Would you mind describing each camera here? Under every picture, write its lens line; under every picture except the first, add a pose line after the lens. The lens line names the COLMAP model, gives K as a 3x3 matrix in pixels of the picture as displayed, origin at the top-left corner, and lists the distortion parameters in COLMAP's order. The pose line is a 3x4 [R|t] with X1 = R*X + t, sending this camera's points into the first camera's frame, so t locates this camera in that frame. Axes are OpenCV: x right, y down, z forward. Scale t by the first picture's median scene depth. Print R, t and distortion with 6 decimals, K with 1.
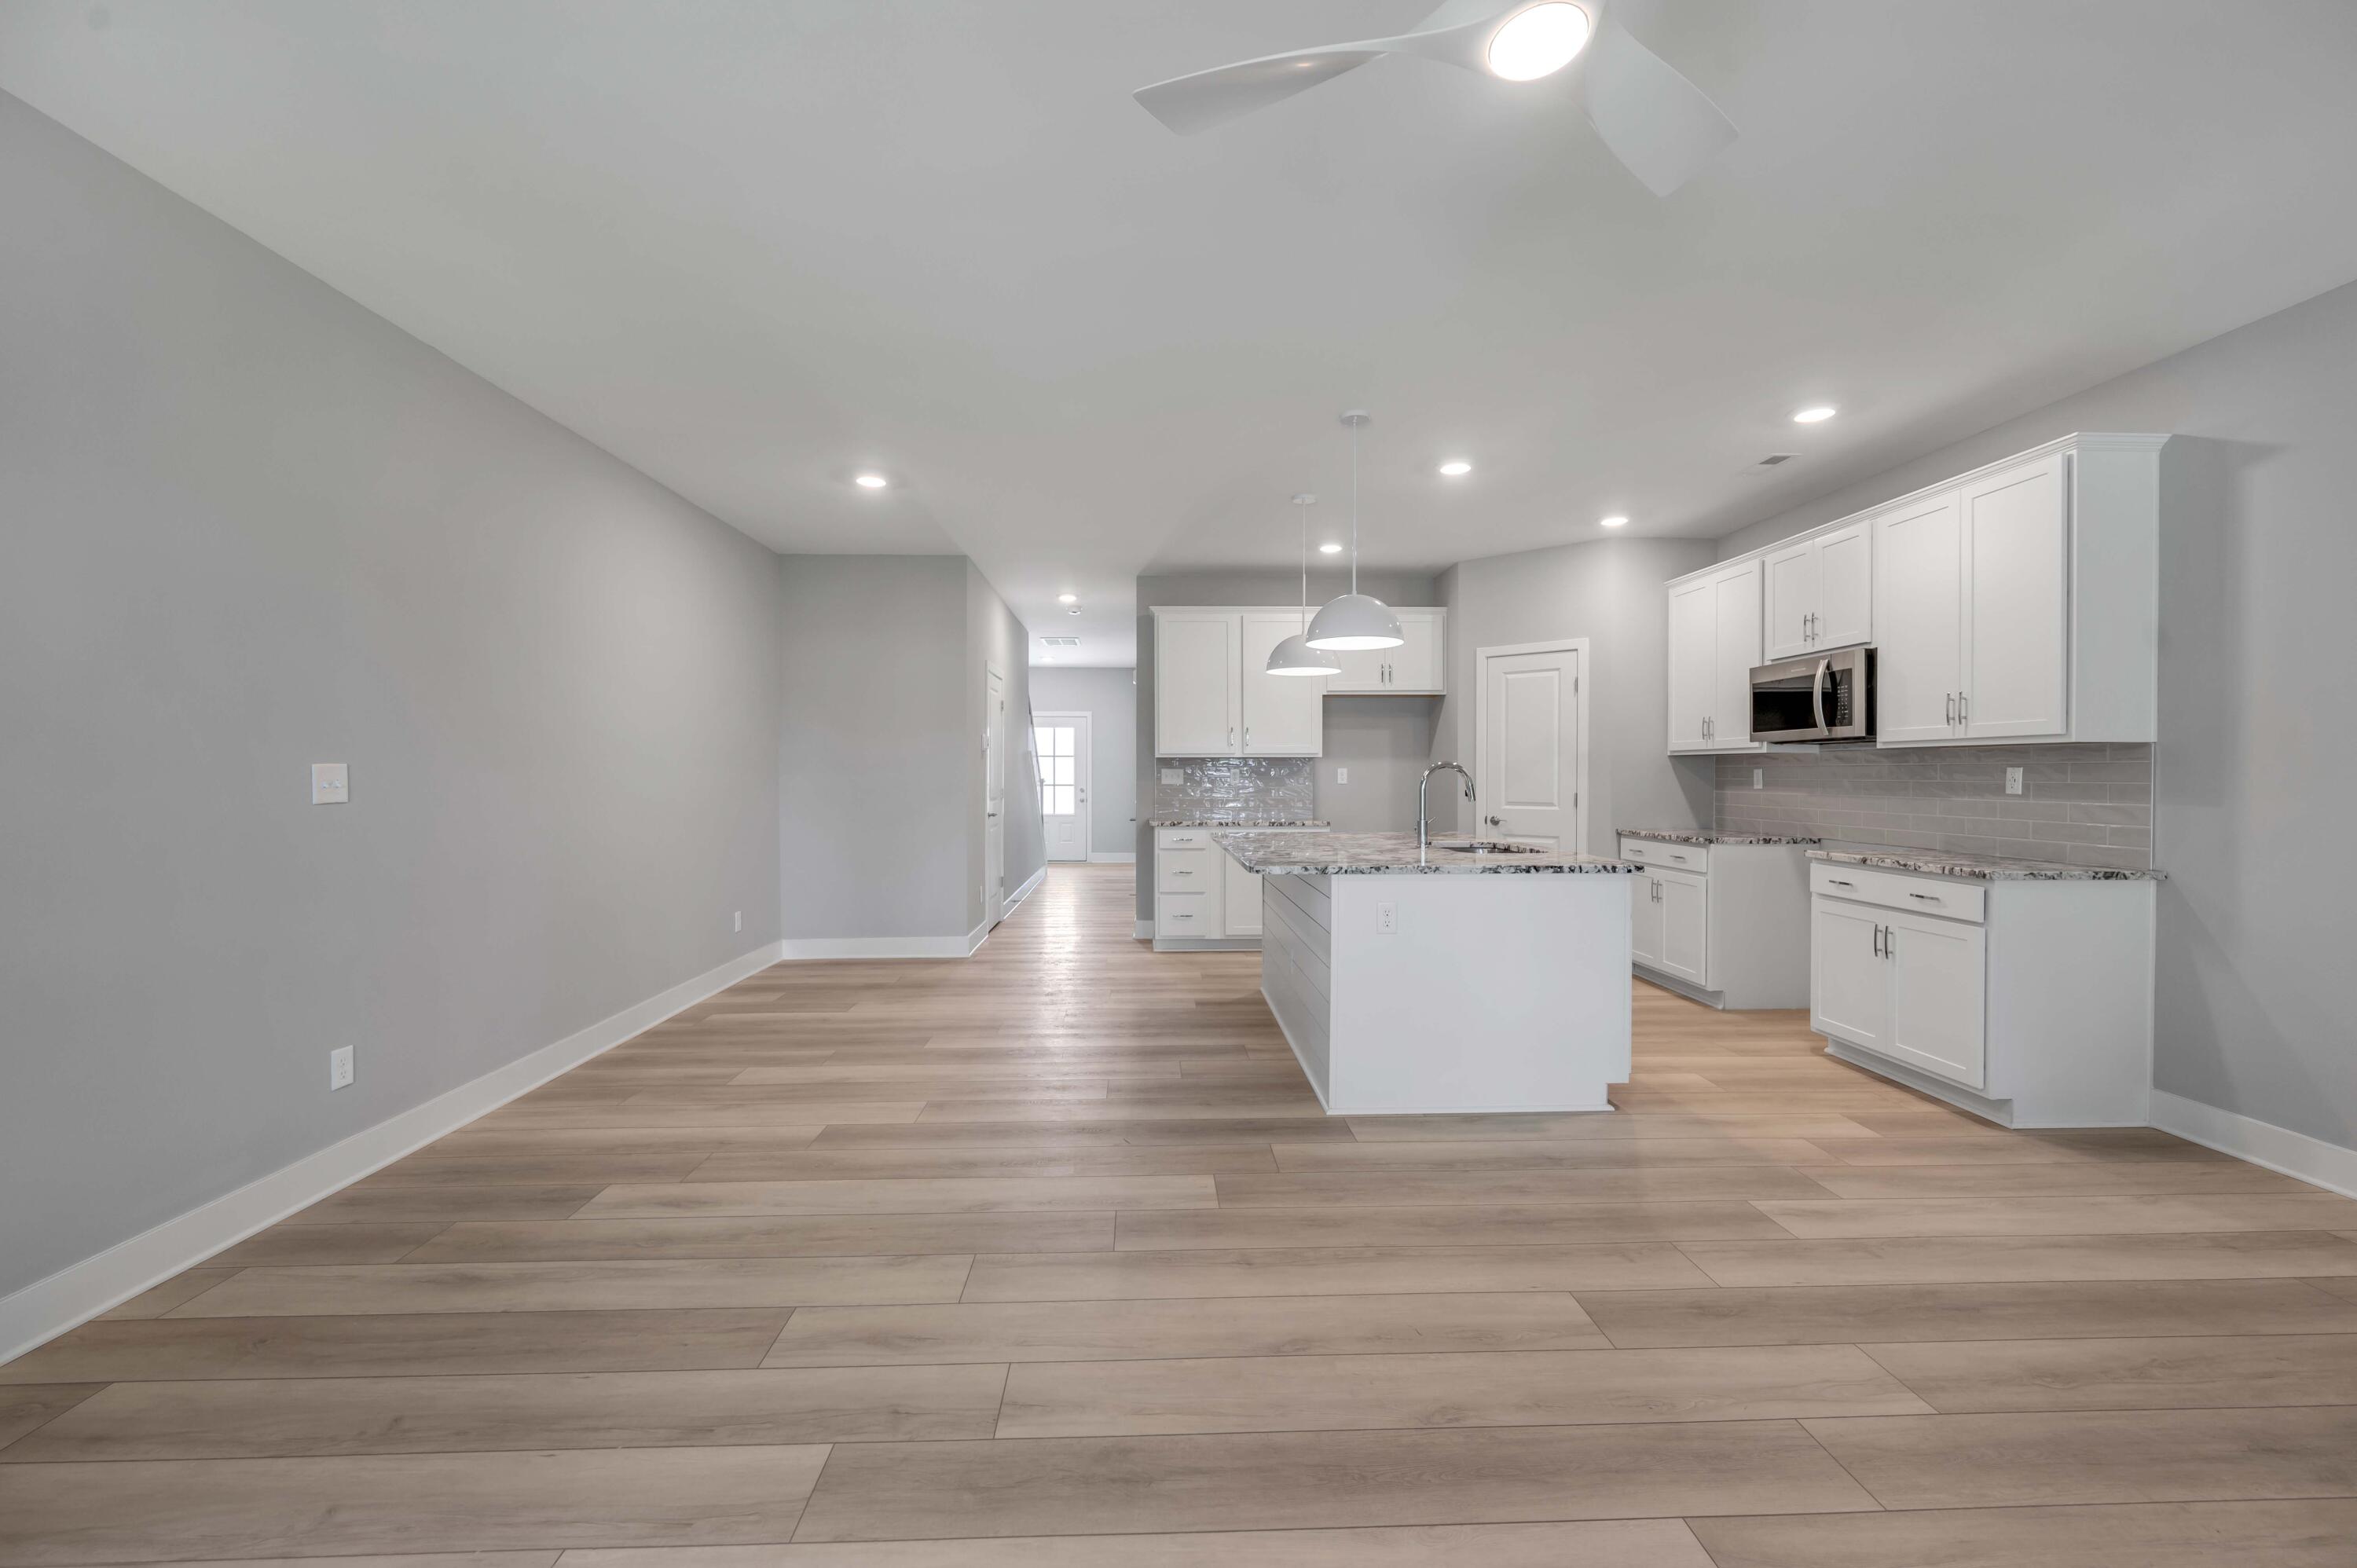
lens RADIAL K [[949.0, 0, 1175.3], [0, 949.0, 780.2], [0, 0, 1]] dist [-0.002118, 0.000489]
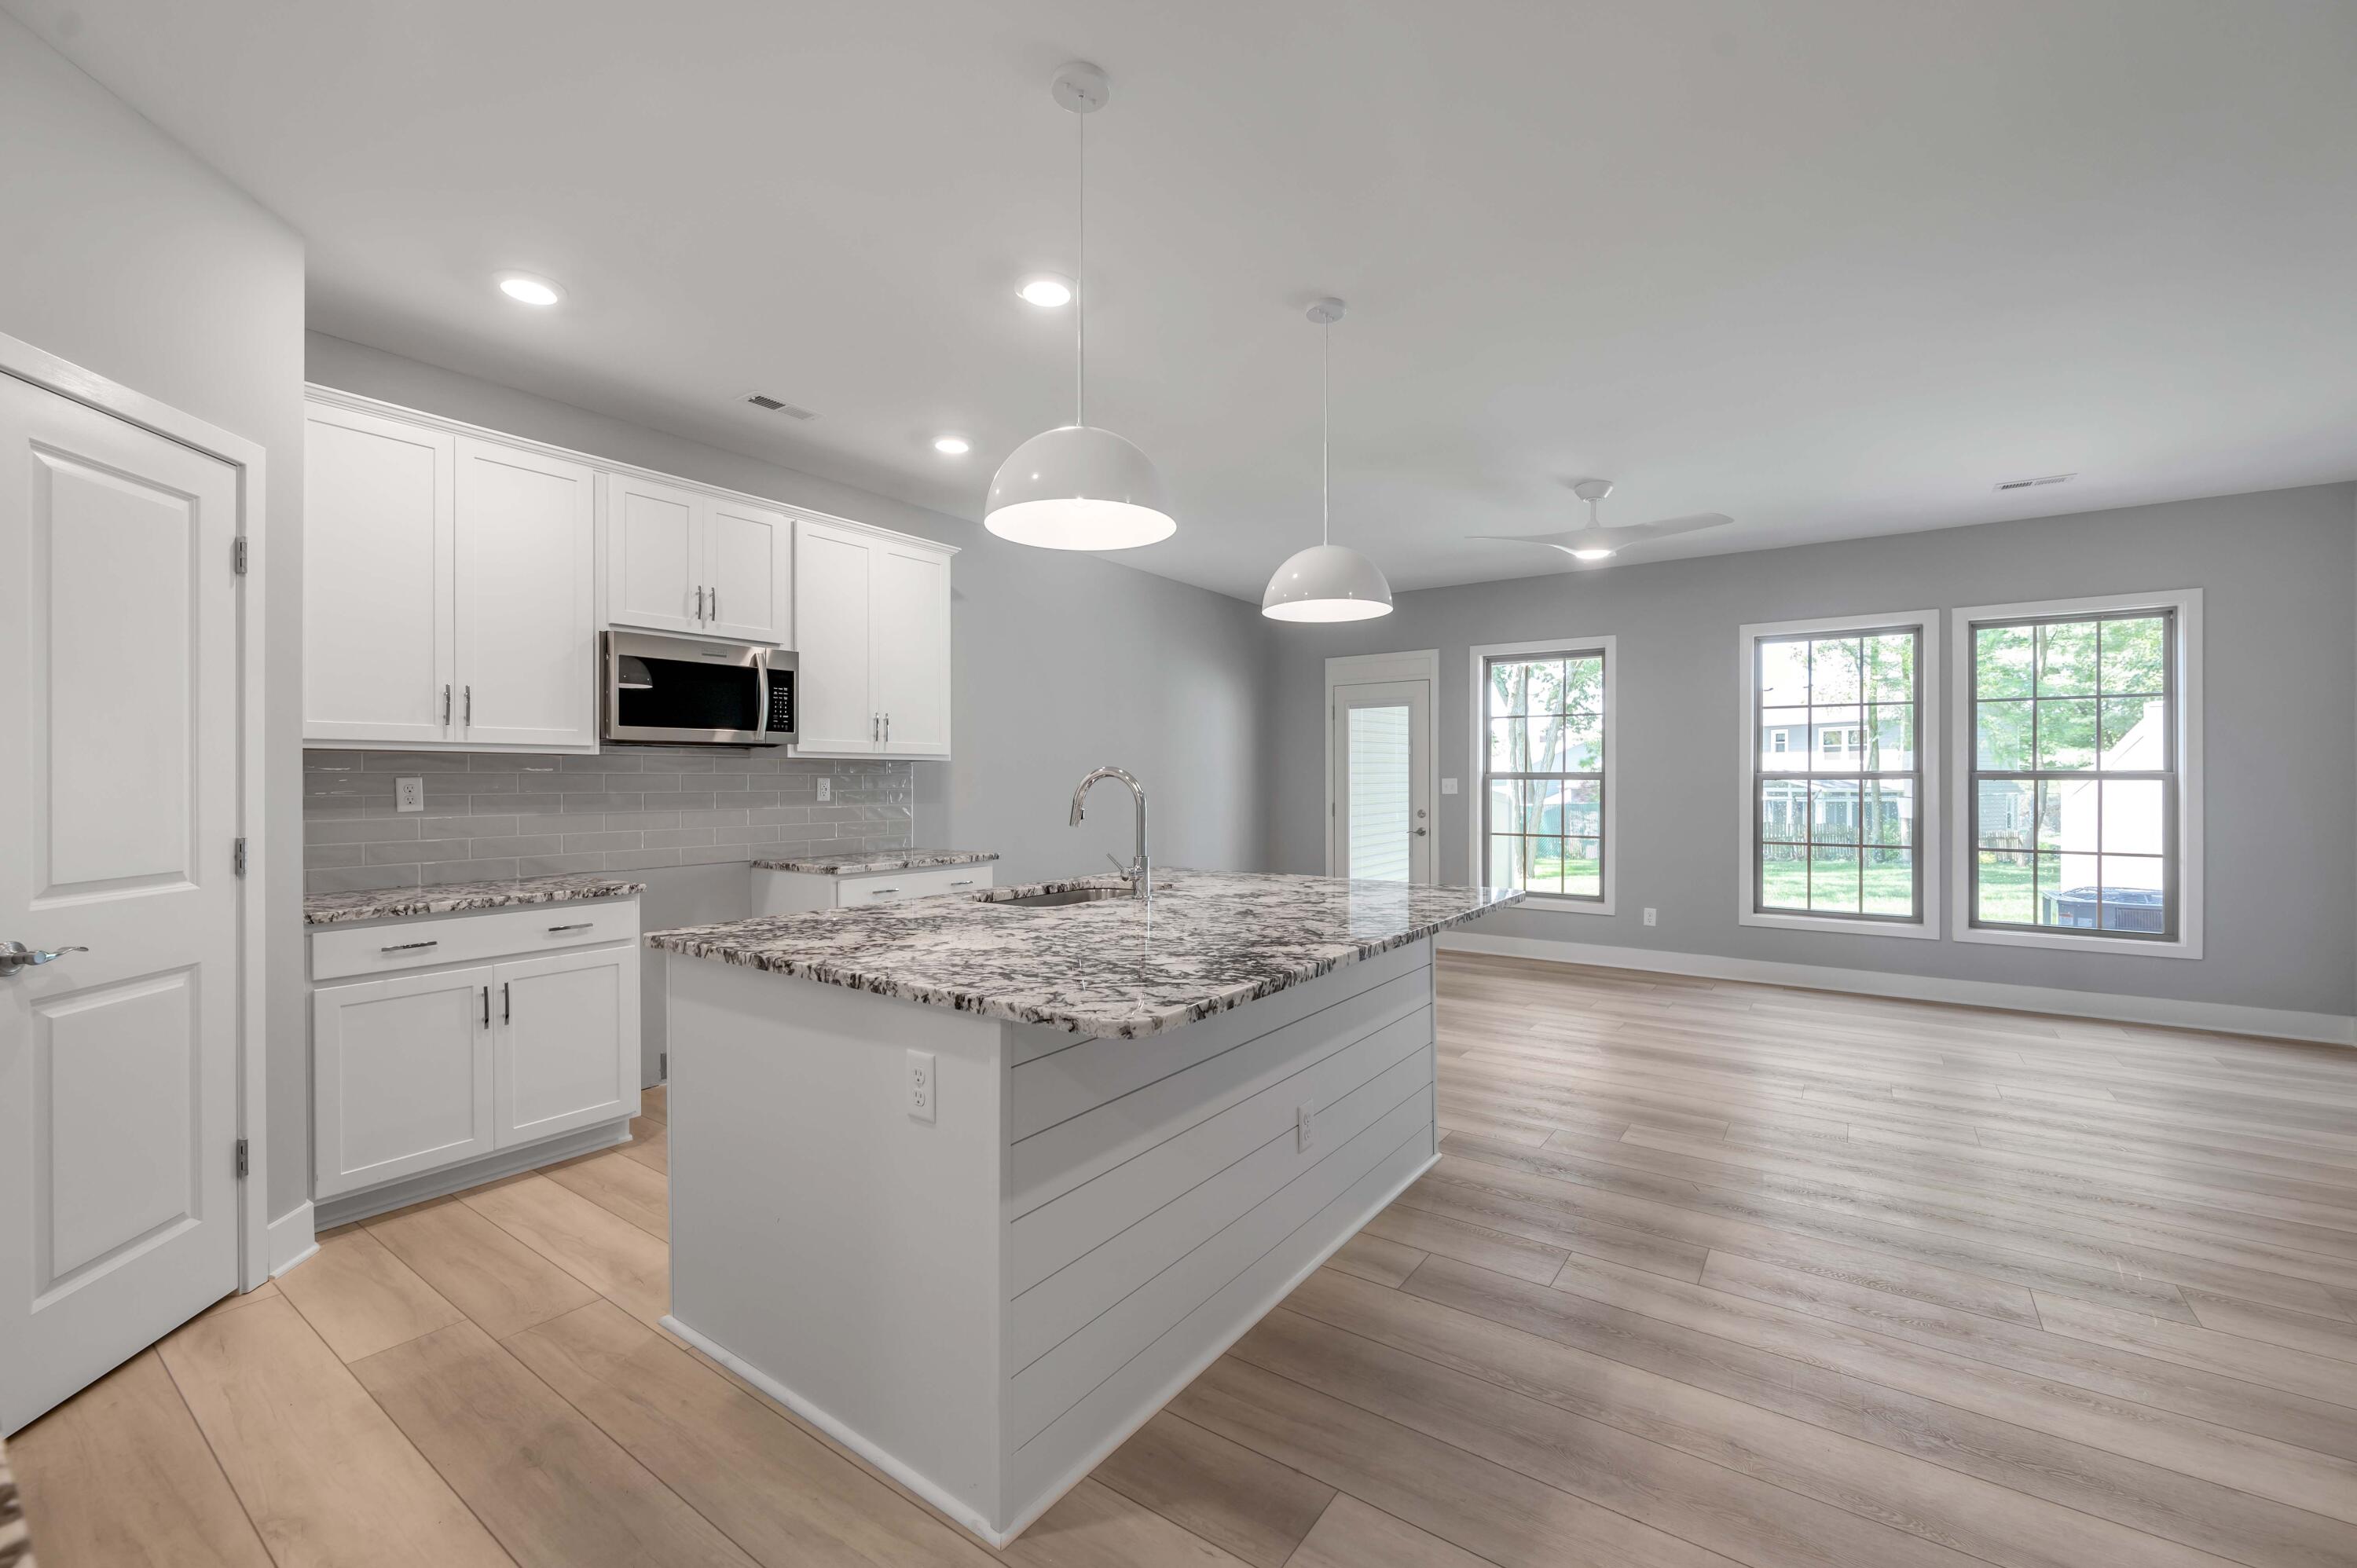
lens RADIAL K [[949.0, 0, 1192.9], [0, 949.0, 780.5], [0, 0, 1]] dist [-0.002118, 0.000489]
pose [[-0.799452, -0.001787, 0.600727, -0.229998], [0.004866, 0.999943, 0.009451, -0.021367], [-0.600710, 0.010479, -0.799398, 1.868046]]
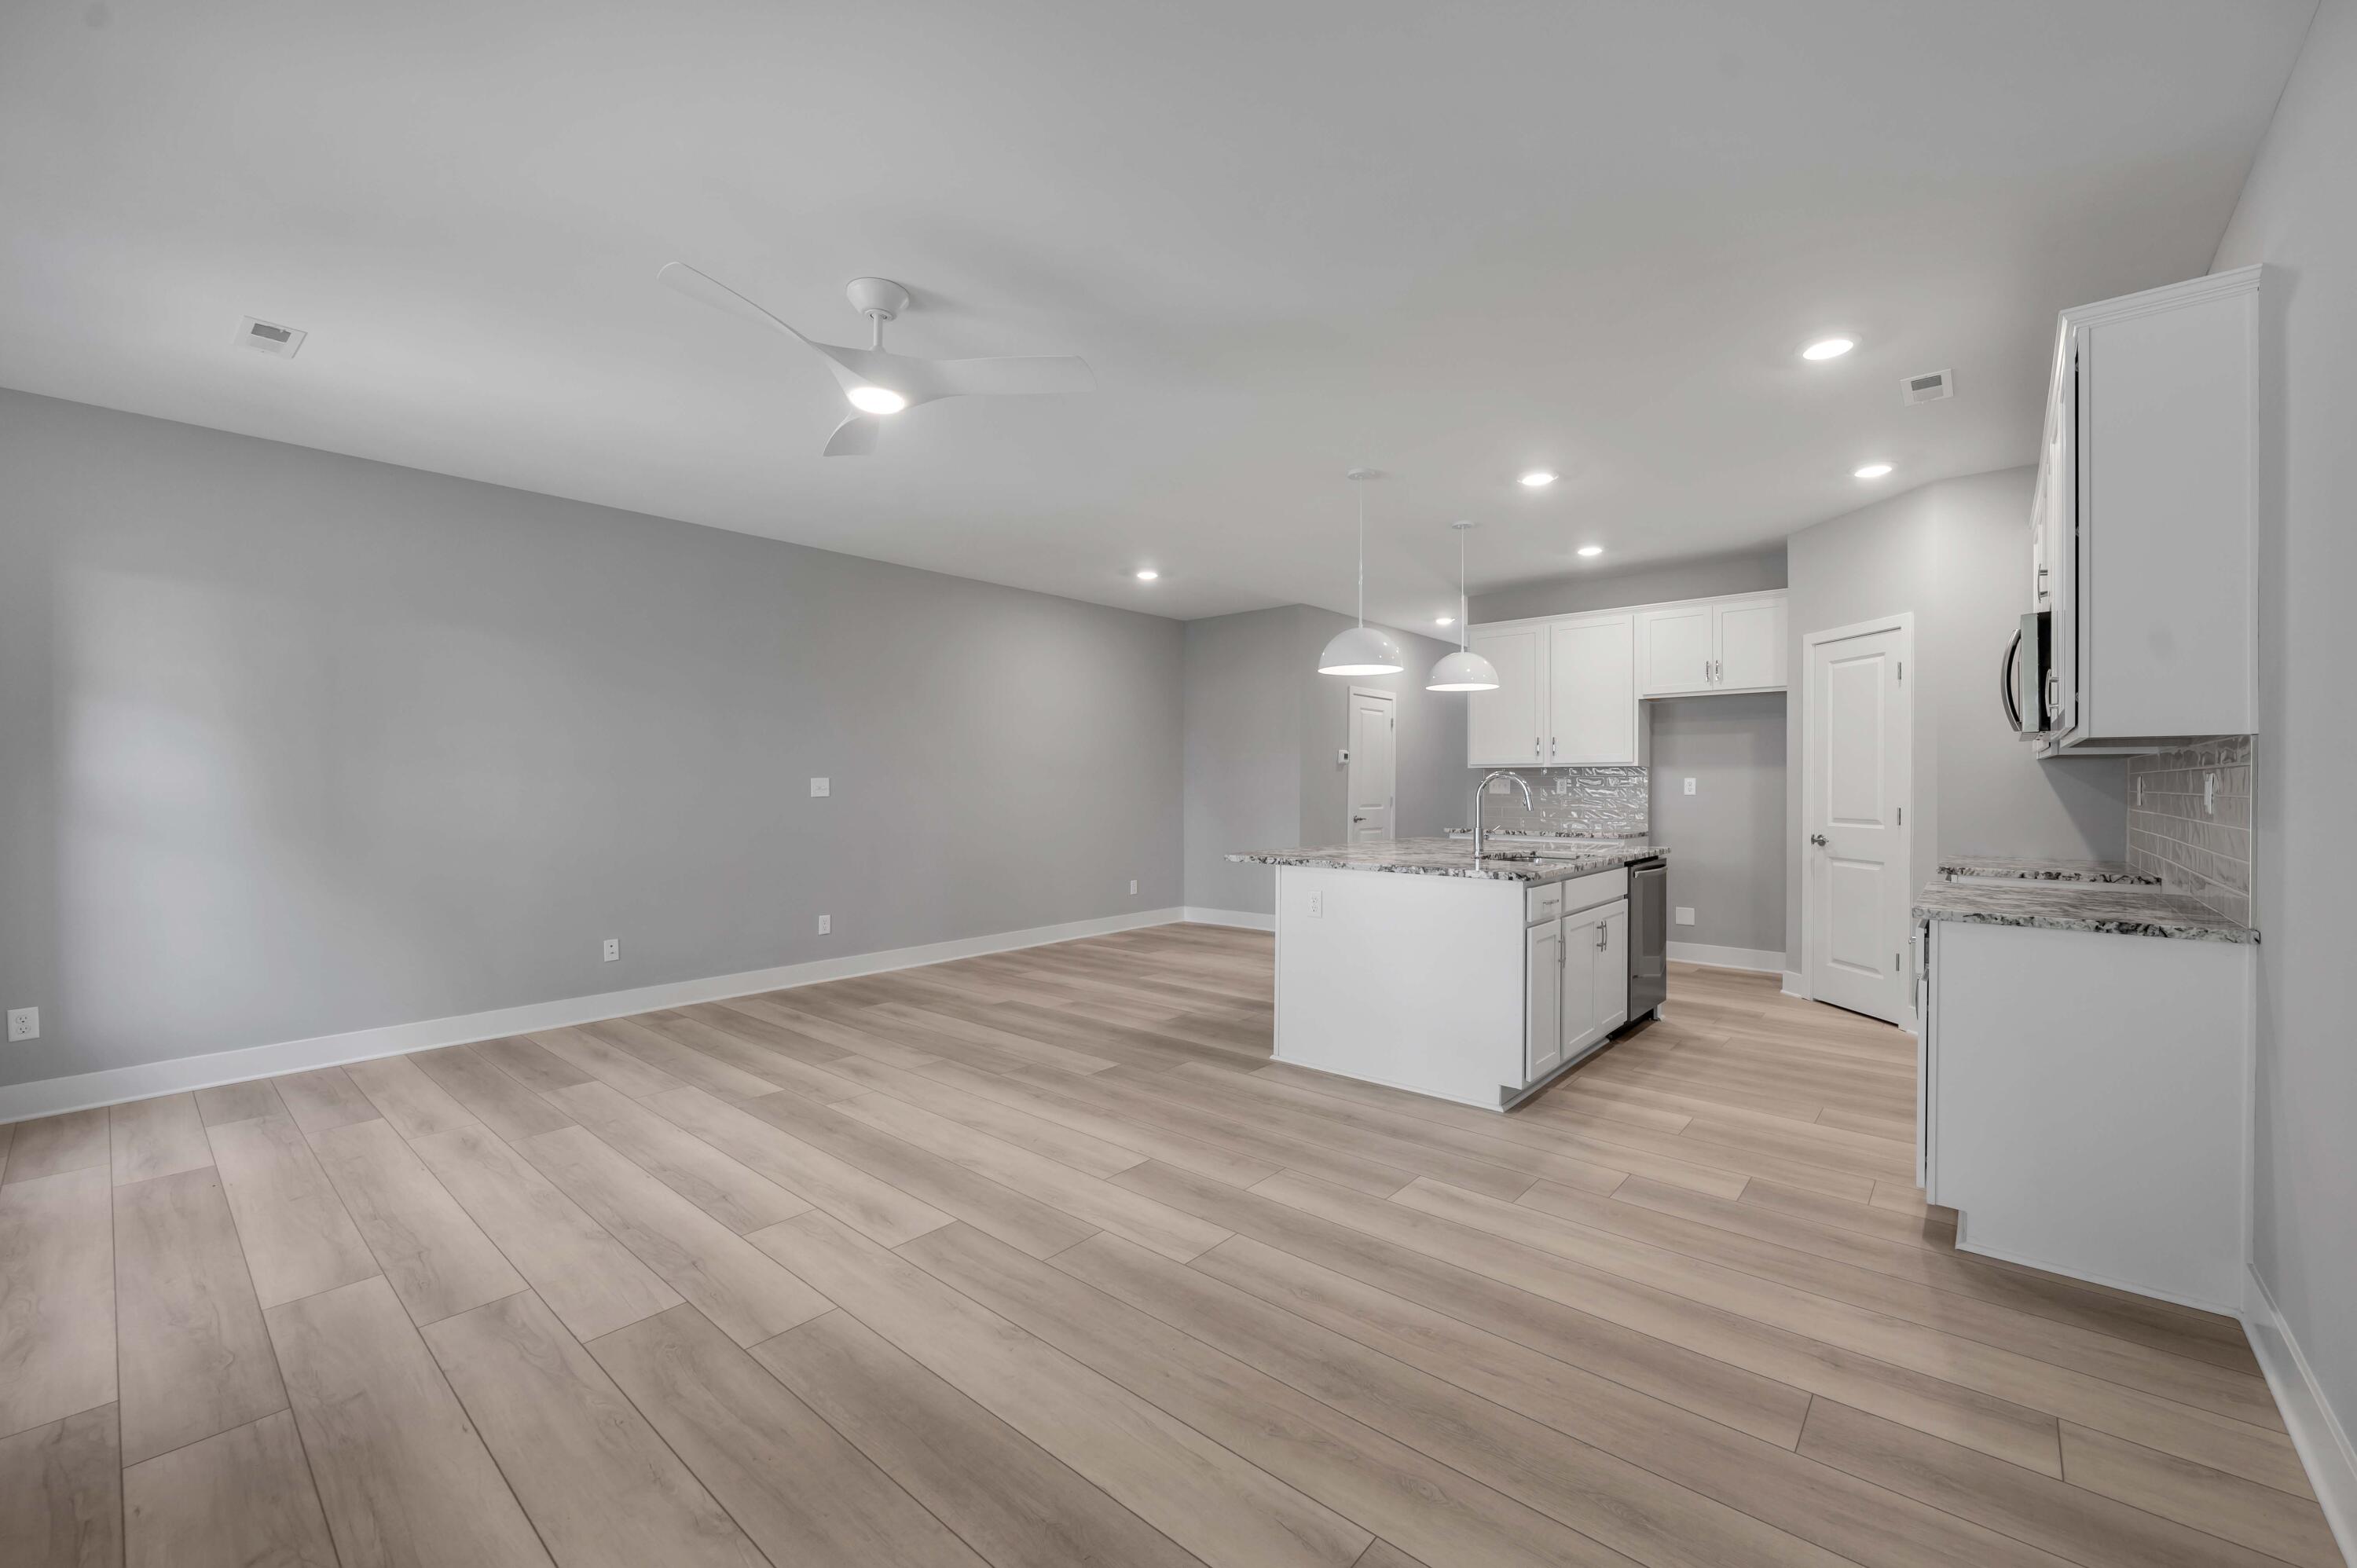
lens RADIAL K [[949.0, 0, 1170.7], [0, 949.0, 785.0], [0, 0, 1]] dist [-0.002118, 0.000489]
pose [[0.726697, 0.001516, -0.686956, 0.918451], [-0.005895, 0.999975, -0.004029, 0.001631], [0.686933, 0.006977, 0.726687, 0.008706]]
